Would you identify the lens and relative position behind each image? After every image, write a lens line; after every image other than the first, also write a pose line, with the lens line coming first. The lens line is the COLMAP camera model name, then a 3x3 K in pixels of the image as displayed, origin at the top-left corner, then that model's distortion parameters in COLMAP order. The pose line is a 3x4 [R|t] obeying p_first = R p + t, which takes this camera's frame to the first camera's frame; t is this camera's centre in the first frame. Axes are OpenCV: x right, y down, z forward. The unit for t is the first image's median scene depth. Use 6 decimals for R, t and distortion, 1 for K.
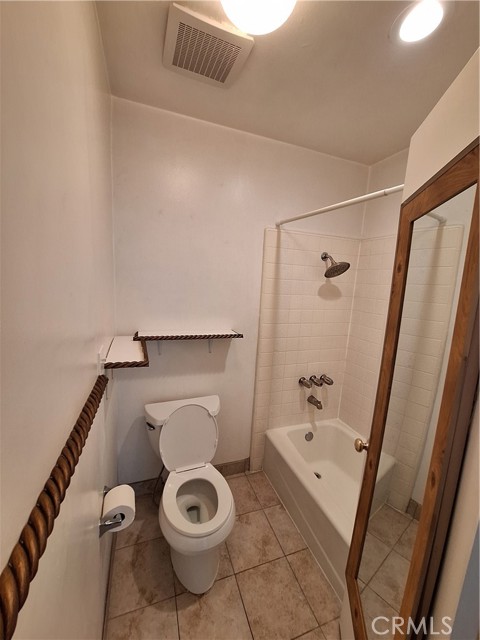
lens RADIAL K [[253.0, 0, 238.7], [0, 253.0, 321.0], [0, 0, 1]] dist [-0.000955, 0.001010]
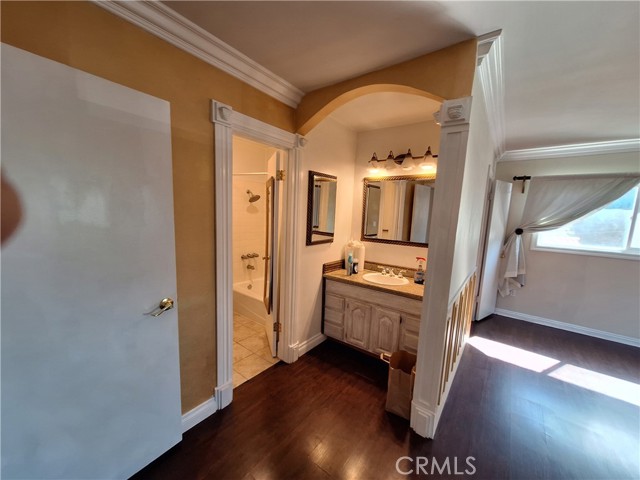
lens RADIAL K [[253.0, 0, 319.6], [0, 253.0, 244.7], [0, 0, 1]] dist [-0.000955, 0.001010]
pose [[0.839707, -0.091443, 0.535285, -0.273081], [0.090786, 0.995487, 0.027642, 0.145783], [-0.535397, 0.025385, 0.844219, -0.908821]]
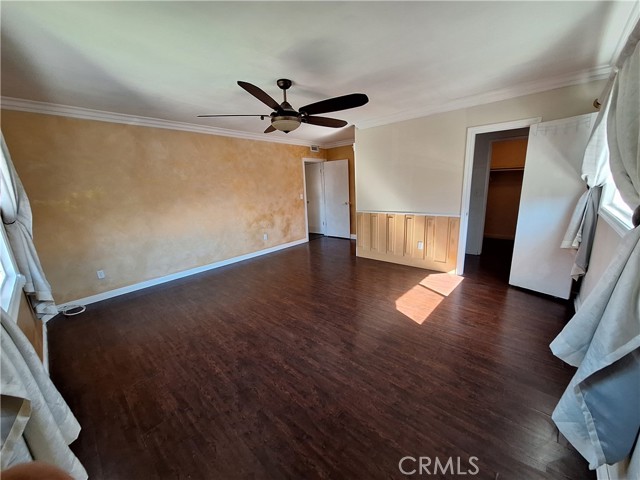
lens RADIAL K [[253.0, 0, 315.6], [0, 253.0, 241.3], [0, 0, 1]] dist [-0.000955, 0.001010]
pose [[0.448134, 0.122538, -0.885529, 2.517773], [-0.069704, 0.992335, 0.102043, 0.482093], [0.891245, 0.015996, 0.453240, -1.910561]]
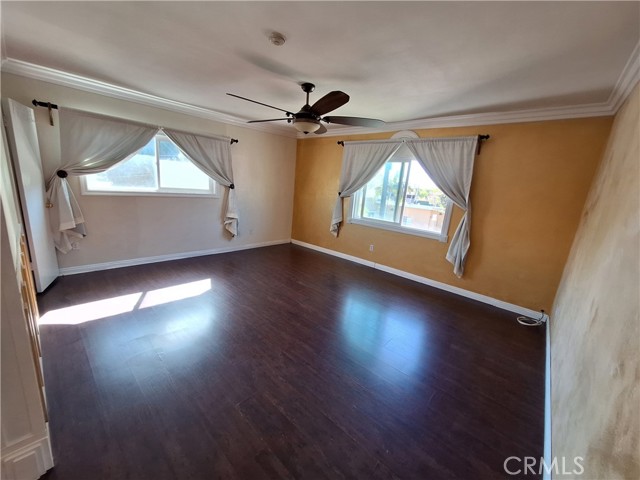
lens RADIAL K [[253.0, 0, 319.5], [0, 253.0, 243.7], [0, 0, 1]] dist [-0.000955, 0.001010]
pose [[-0.462244, -0.289457, 0.838180, -0.217471], [0.034395, 0.938660, 0.343125, 0.156402], [-0.886086, 0.187436, -0.423934, -0.793771]]
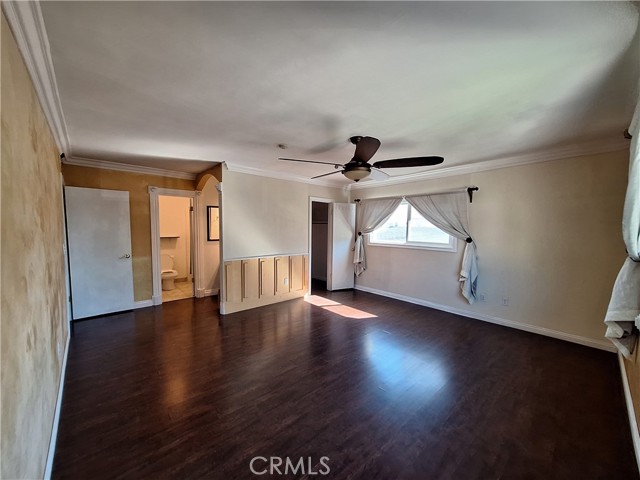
lens RADIAL K [[253.0, 0, 321.5], [0, 253.0, 241.5], [0, 0, 1]] dist [-0.000955, 0.001010]
pose [[0.925099, -0.065126, 0.374099, 0.454341], [0.096350, 0.993200, -0.065355, 0.475419], [-0.367299, 0.096504, 0.925083, -2.672840]]
